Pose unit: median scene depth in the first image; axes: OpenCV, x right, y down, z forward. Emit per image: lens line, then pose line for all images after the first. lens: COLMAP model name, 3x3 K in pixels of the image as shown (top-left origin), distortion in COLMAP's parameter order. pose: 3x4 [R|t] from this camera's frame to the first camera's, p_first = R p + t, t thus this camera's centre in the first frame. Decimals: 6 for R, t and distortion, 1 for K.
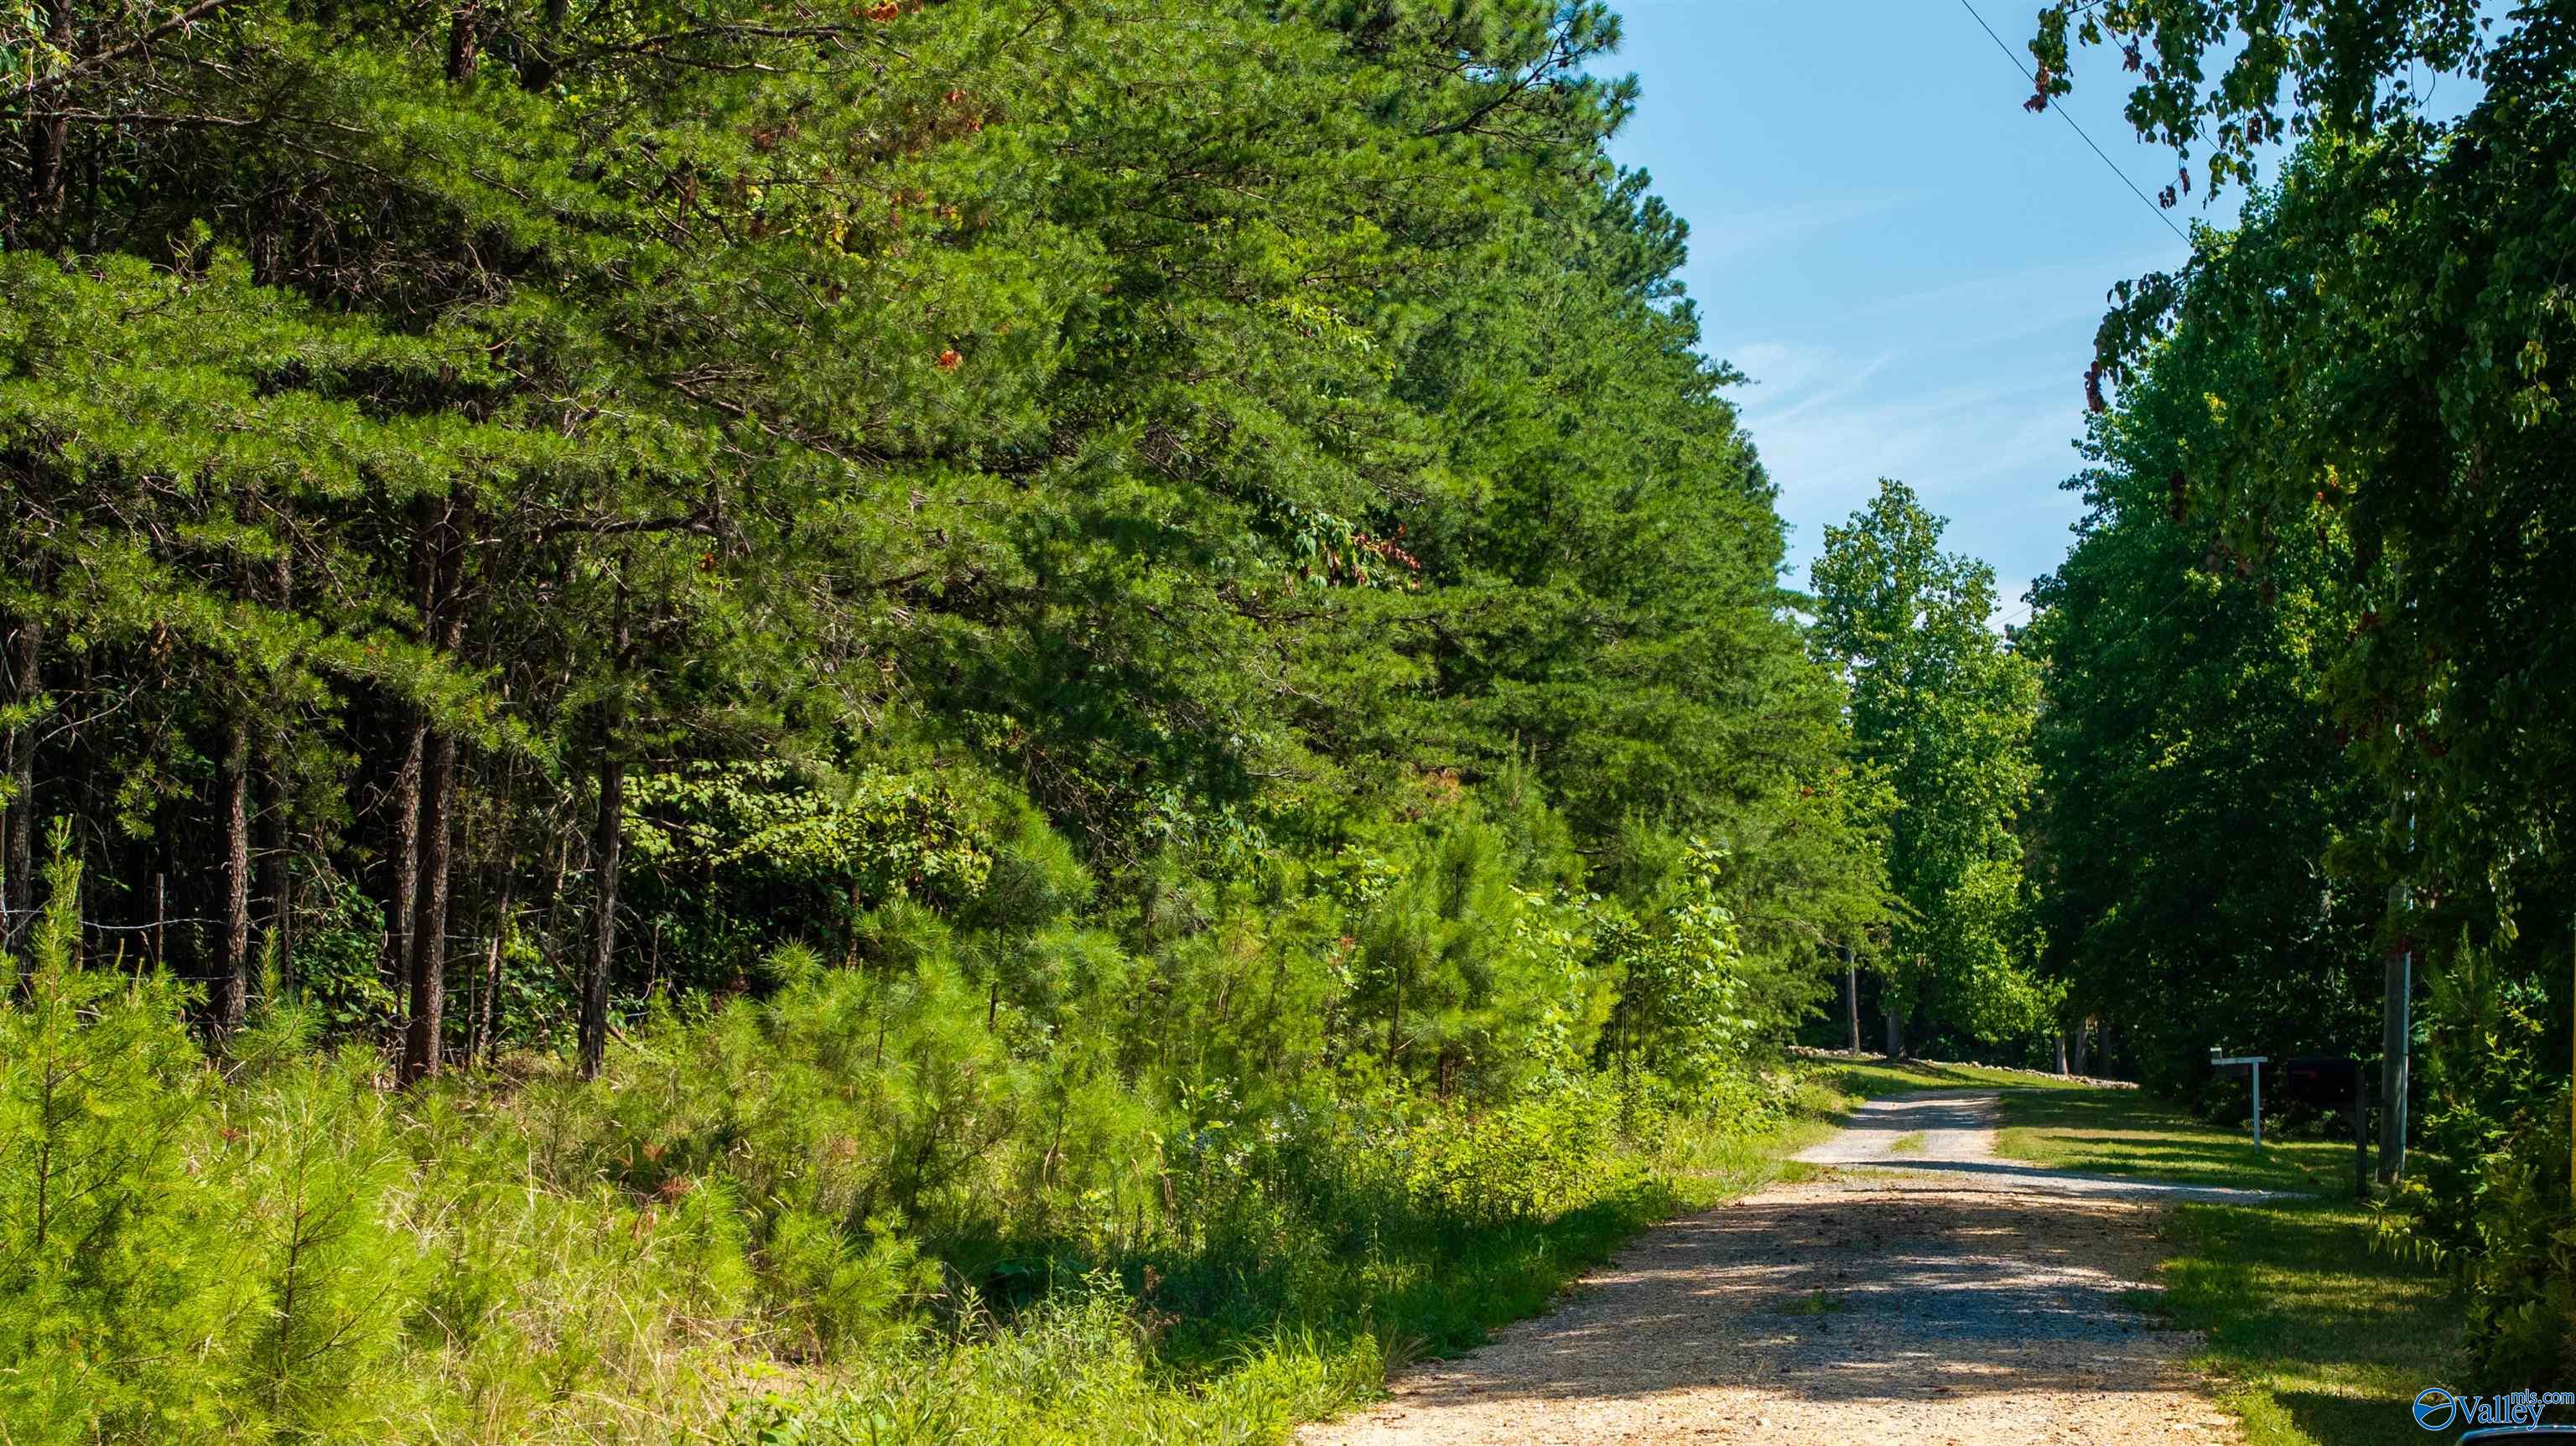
lens RADIAL K [[6402.7, 0, 1288.0], [0, 6402.7, 723.0], [0, 0, 1]] dist [-0.078083, -0.808245]
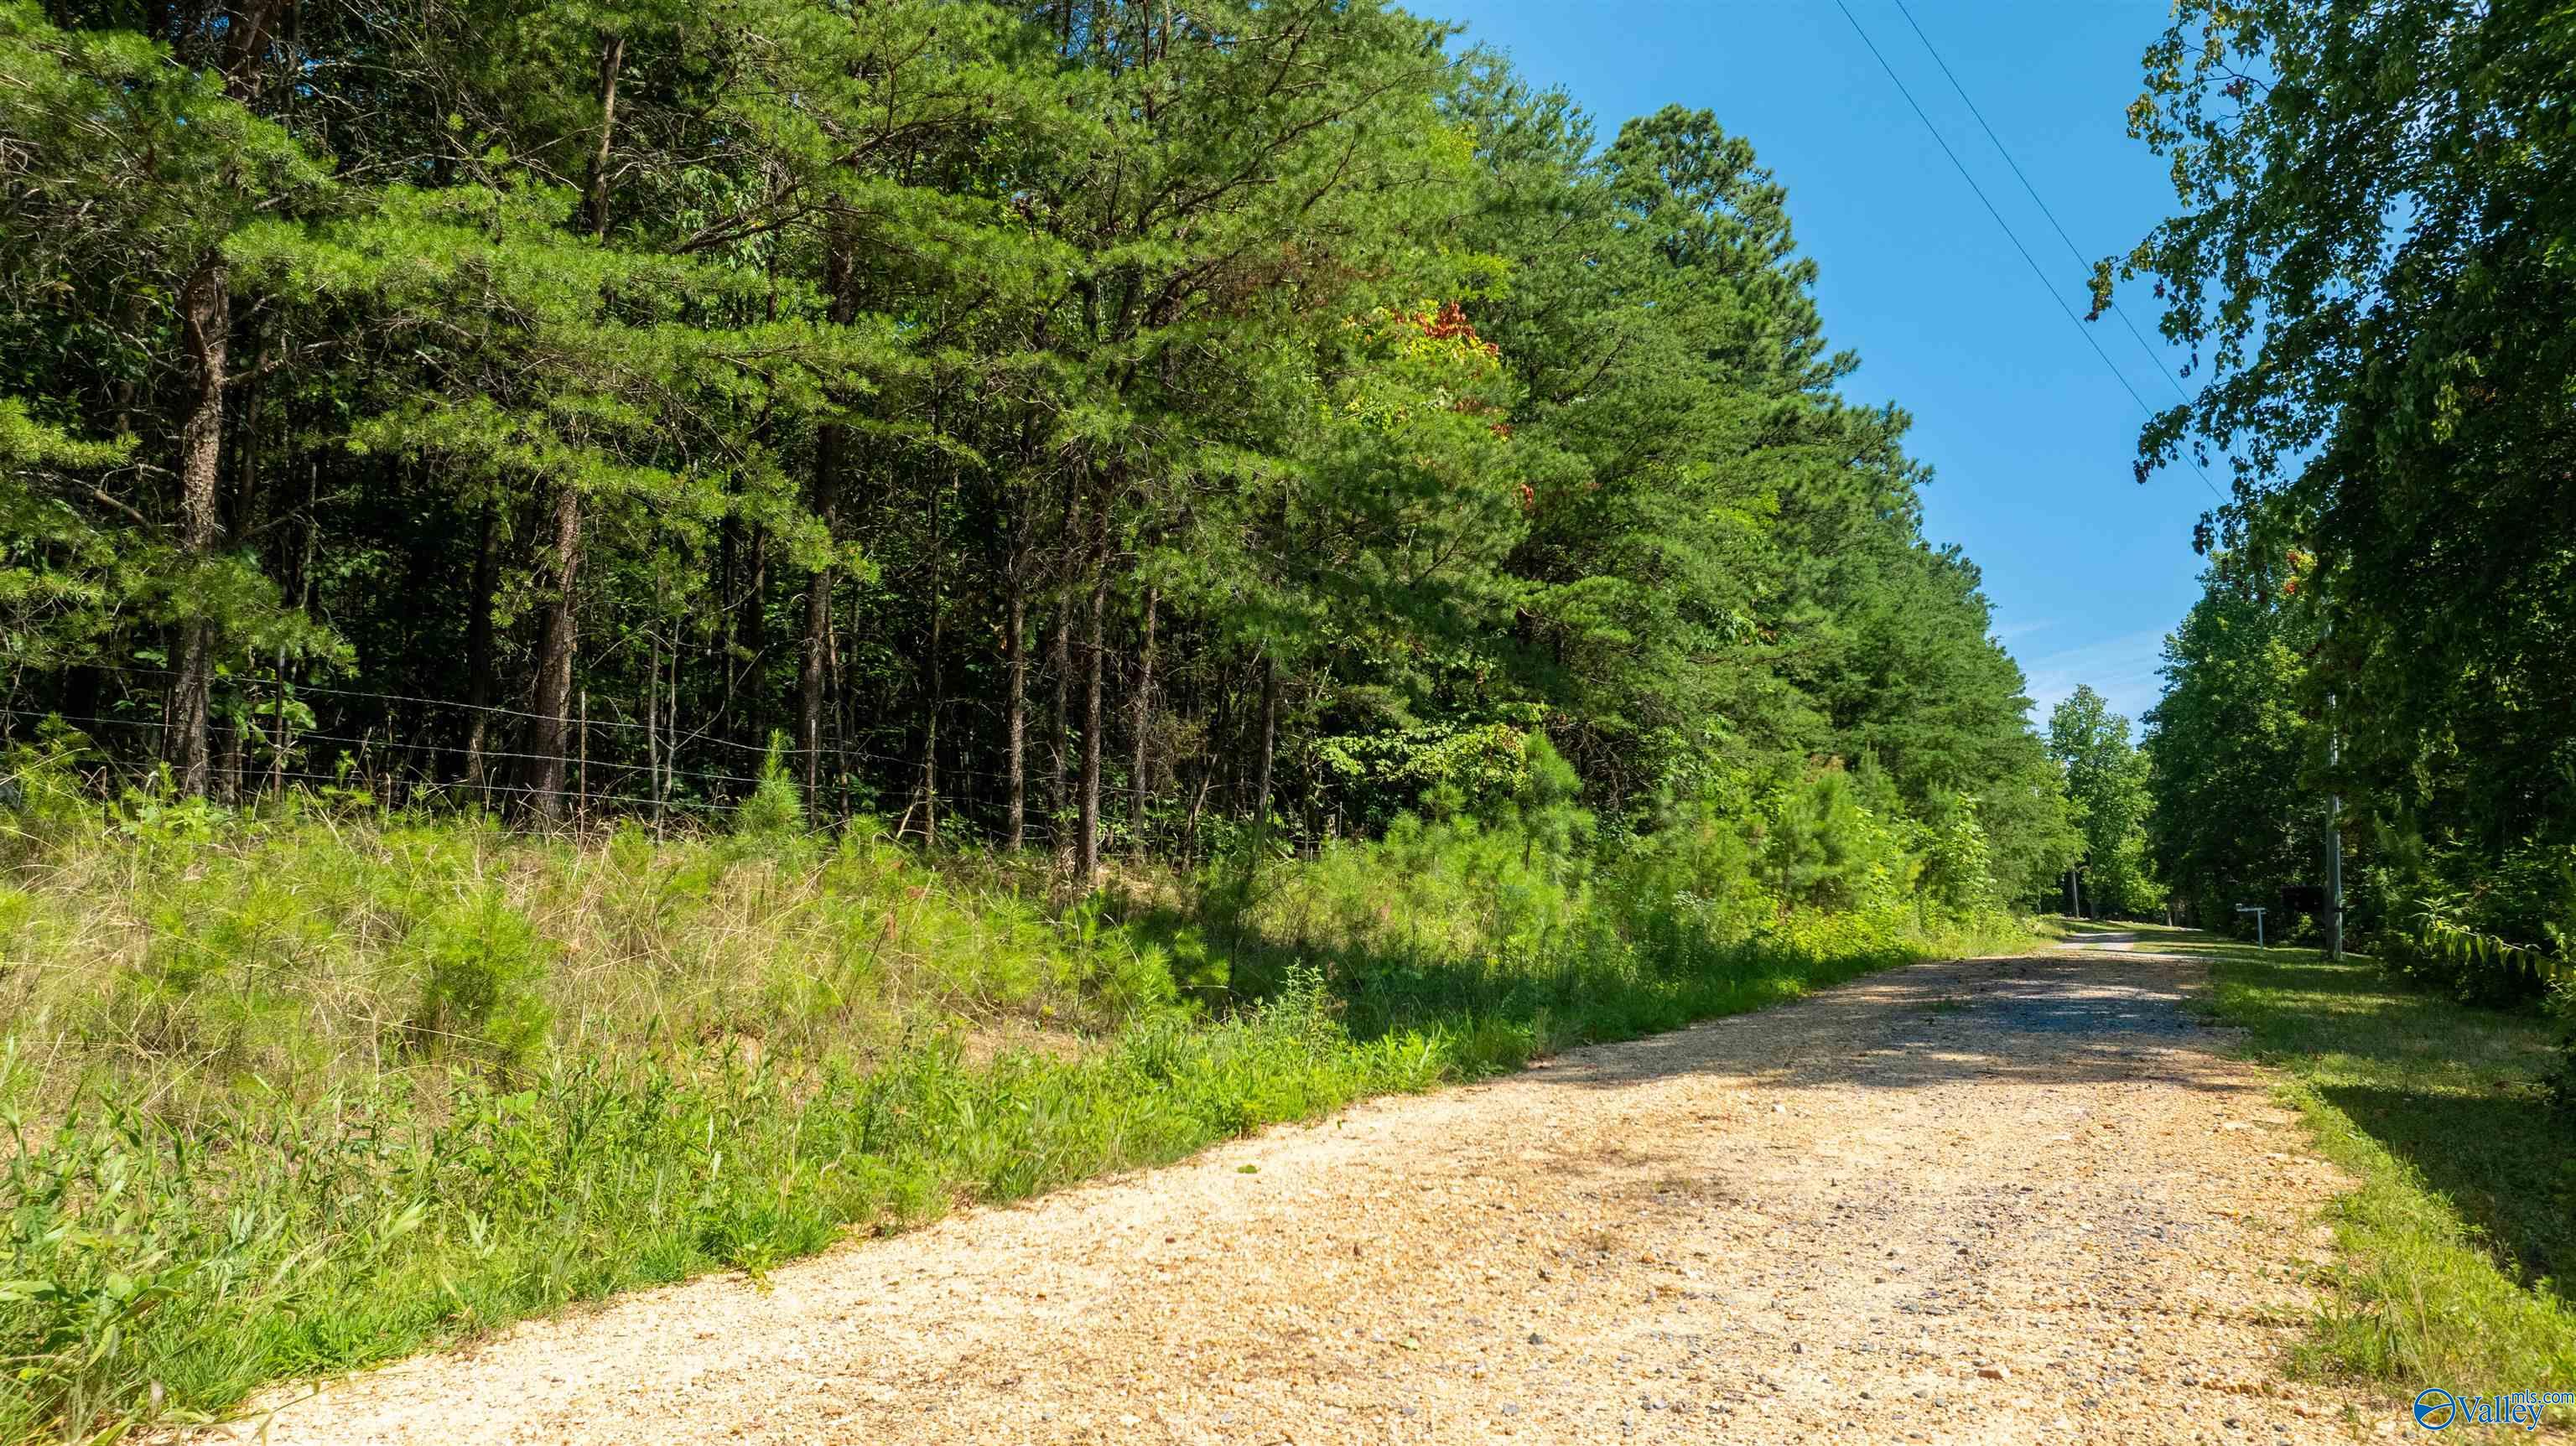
lens RADIAL K [[1923.3, 0, 1288.0], [0, 1923.3, 723.0], [0, 0, 1]] dist [0.003018, -0.035881]
pose [[0.951723, -0.037481, -0.304662, 0.045798], [0.018445, 0.997707, -0.065124, 0.032080], [0.306404, 0.056361, 0.950231, 0.327527]]
